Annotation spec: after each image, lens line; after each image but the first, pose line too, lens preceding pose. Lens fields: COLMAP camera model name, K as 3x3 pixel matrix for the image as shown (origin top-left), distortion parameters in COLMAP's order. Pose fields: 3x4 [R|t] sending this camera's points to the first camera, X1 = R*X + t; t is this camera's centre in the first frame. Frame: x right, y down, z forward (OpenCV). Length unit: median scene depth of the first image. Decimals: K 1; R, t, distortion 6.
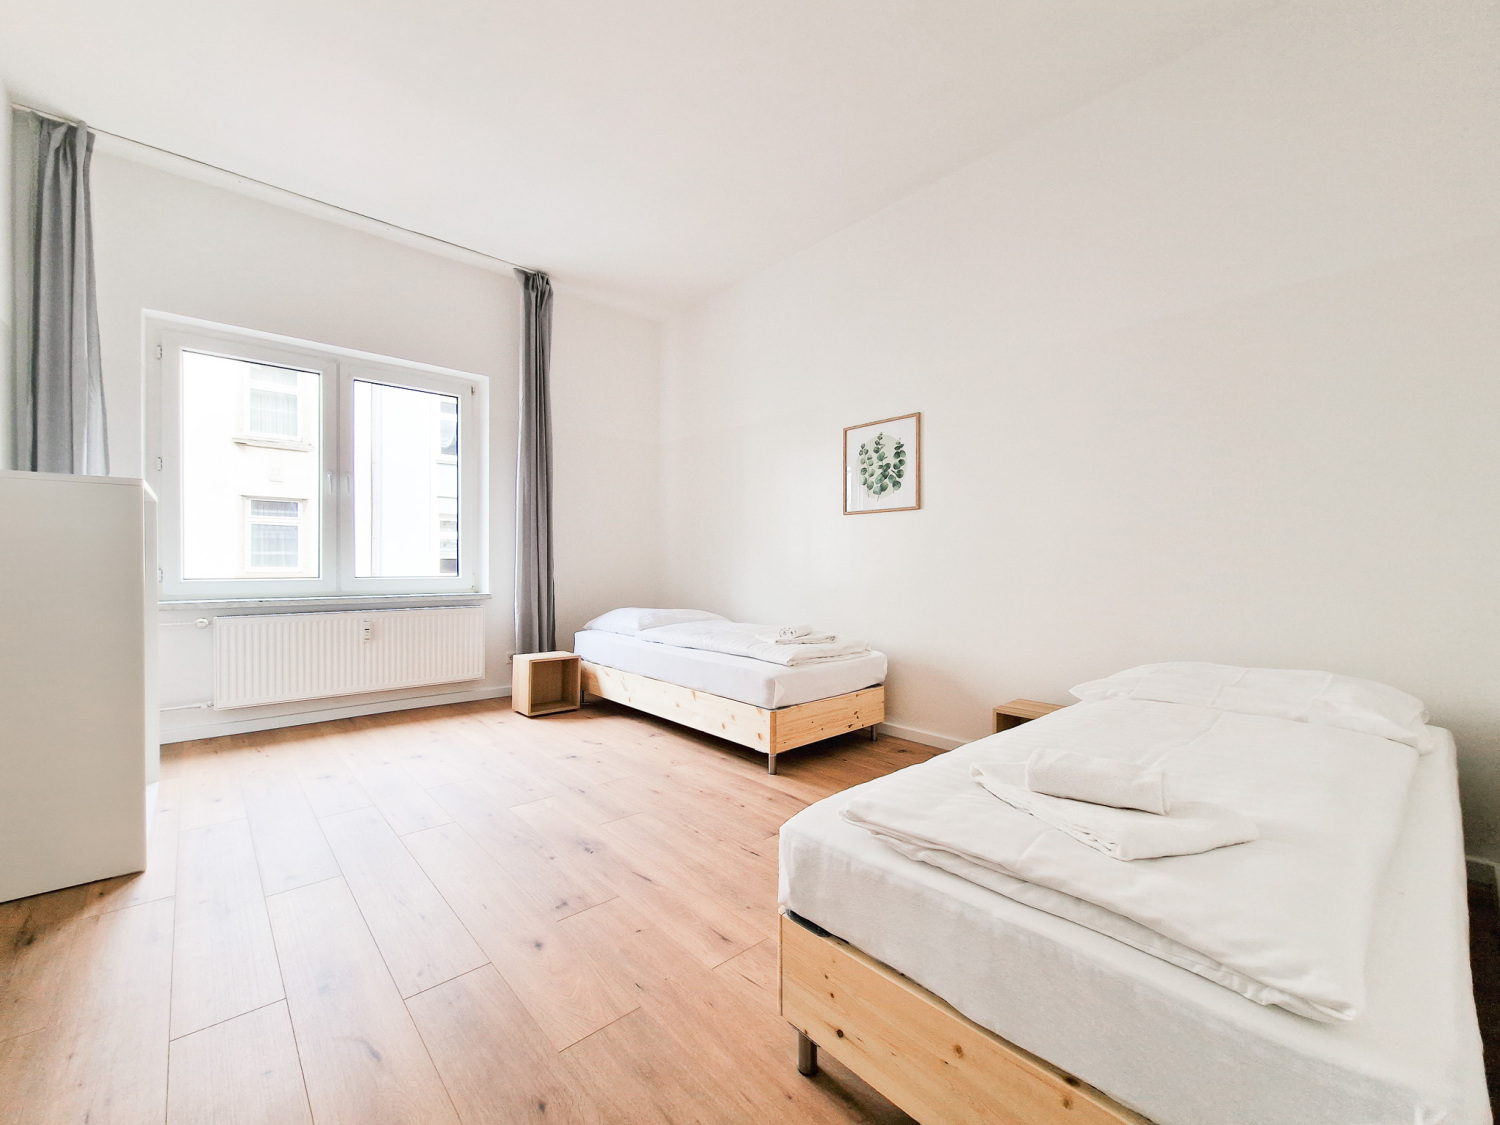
lens RADIAL K [[617.3, 0, 739.5], [0, 617.3, 568.5], [0, 0, 1]] dist [0.001572, -0.000686]
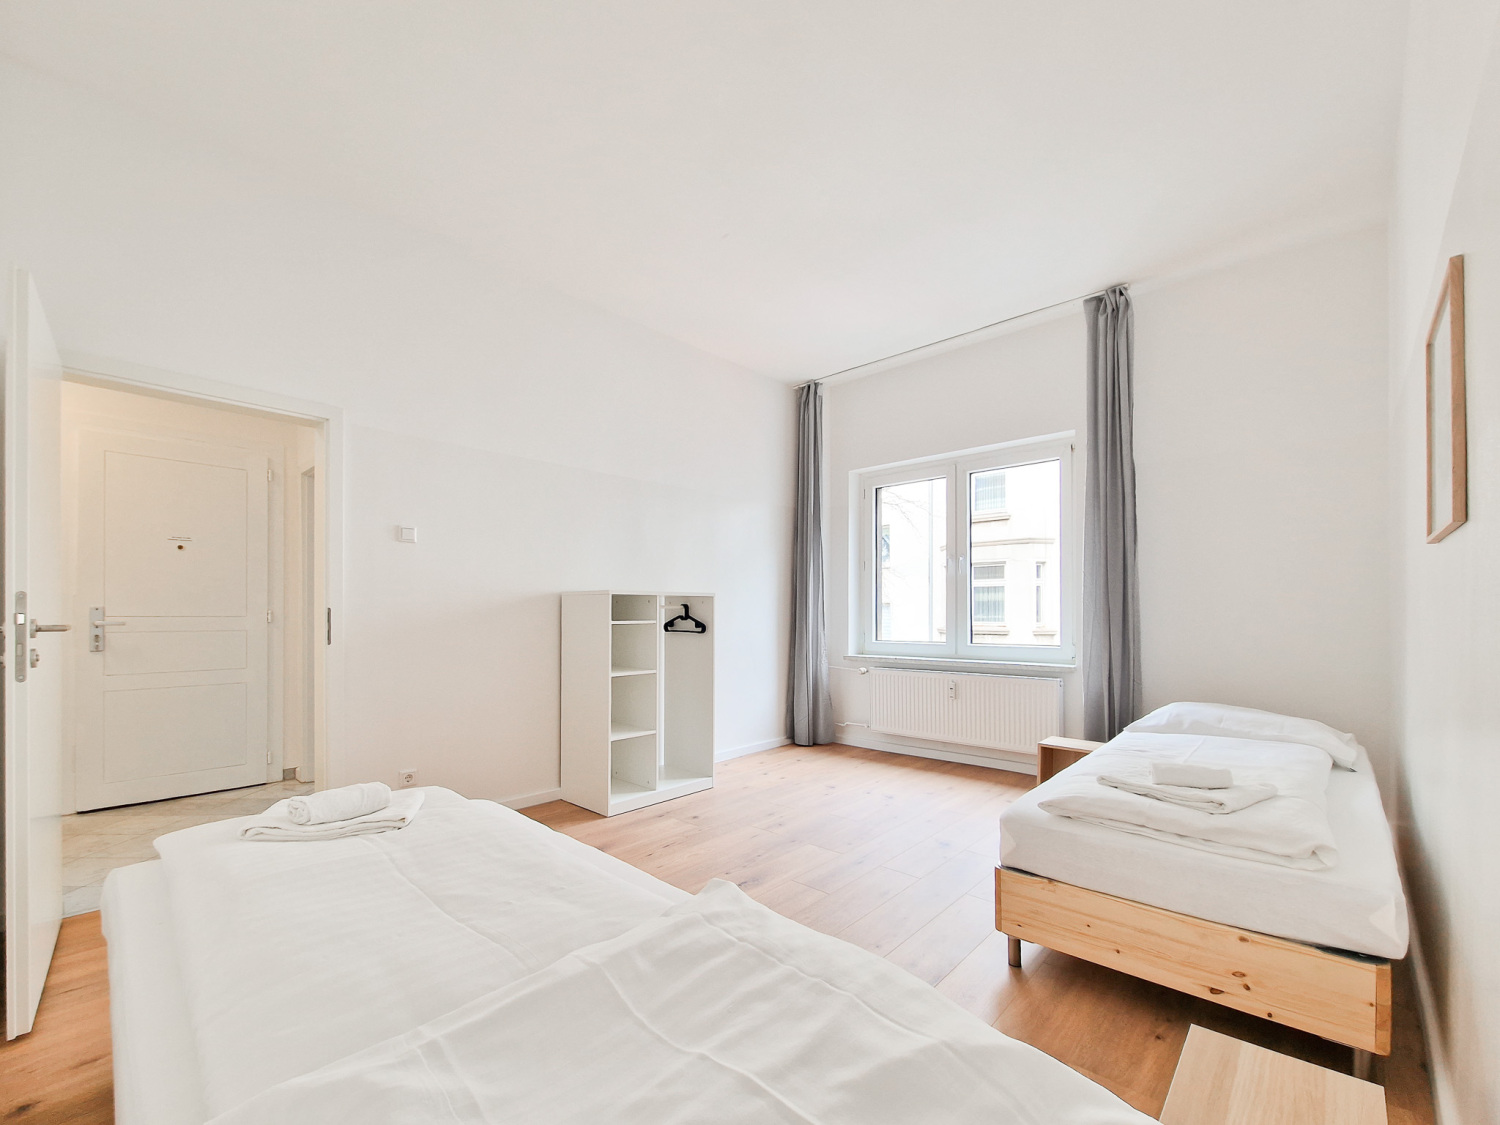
lens RADIAL K [[628.9, 0, 747.6], [0, 628.9, 611.1], [0, 0, 1]] dist [0.002390, -0.000575]
pose [[0.108463, -0.010549, -0.994045, 0.558254], [-0.007074, 0.999910, -0.011383, -0.032754], [0.994075, 0.008266, 0.108379, 0.502893]]
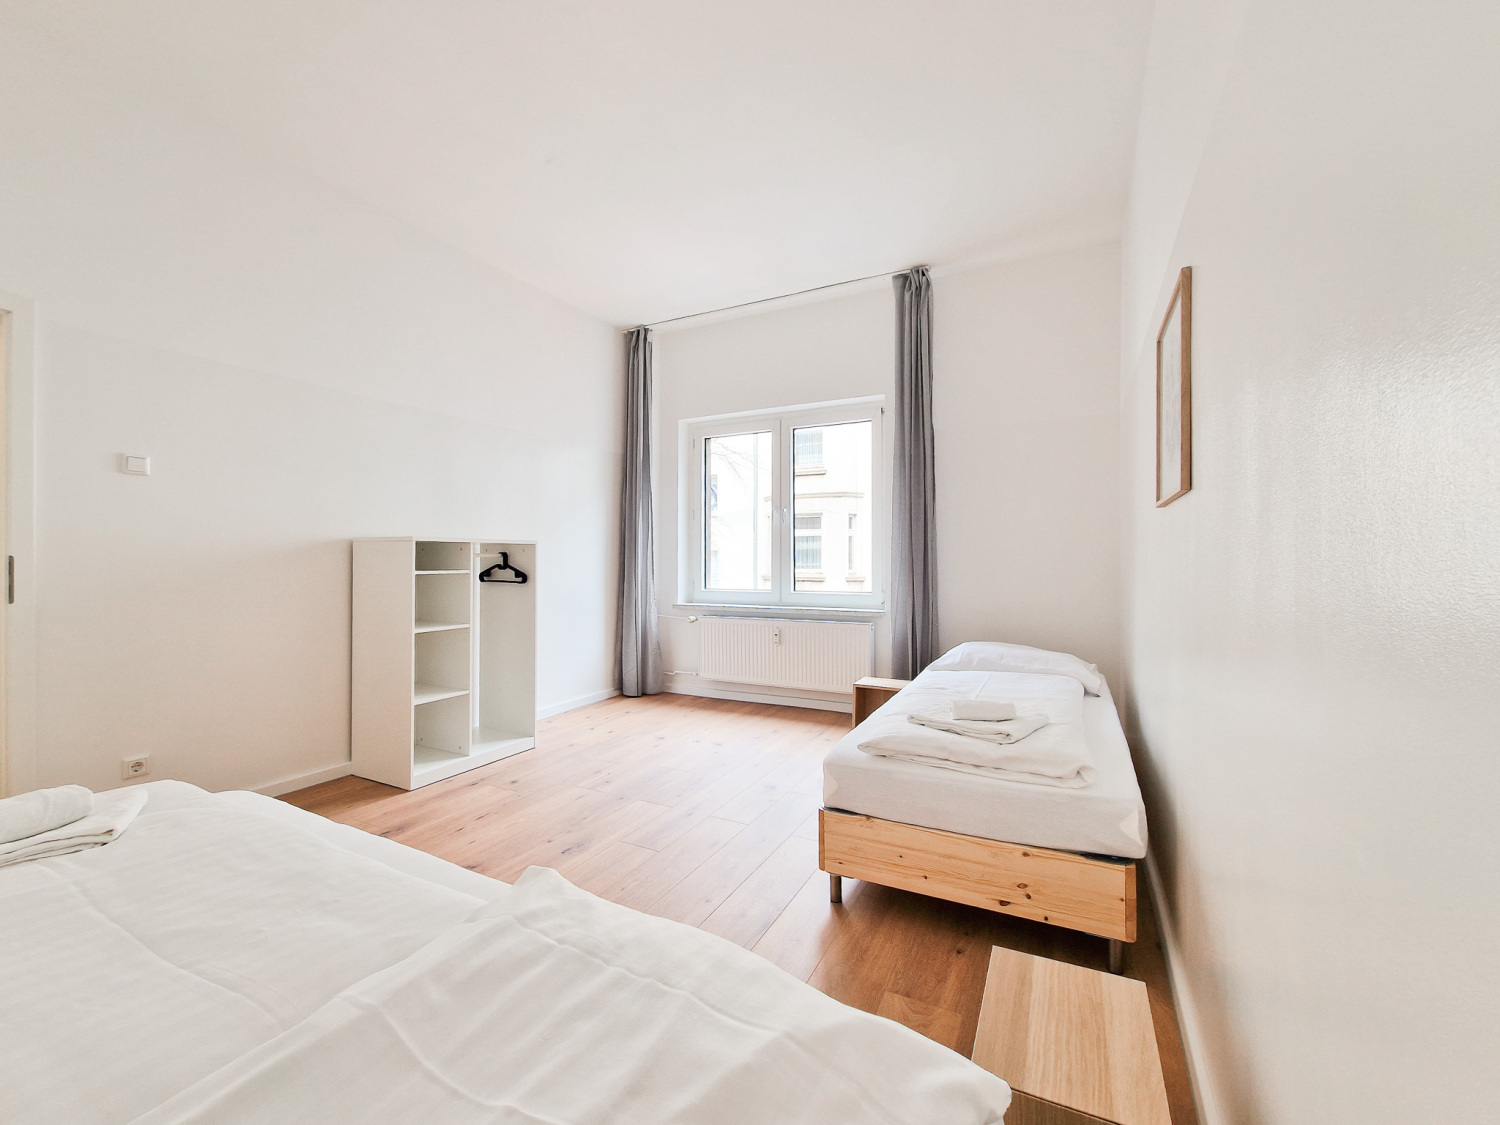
lens RADIAL K [[623.6, 0, 739.0], [0, 623.6, 558.4], [0, 0, 1]] dist [0.001597, 0.000036]
pose [[0.358893, -0.009425, -0.933331, 0.536434], [-0.007320, 0.999890, -0.012912, -0.035898], [0.933350, 0.011466, 0.358785, 0.506474]]
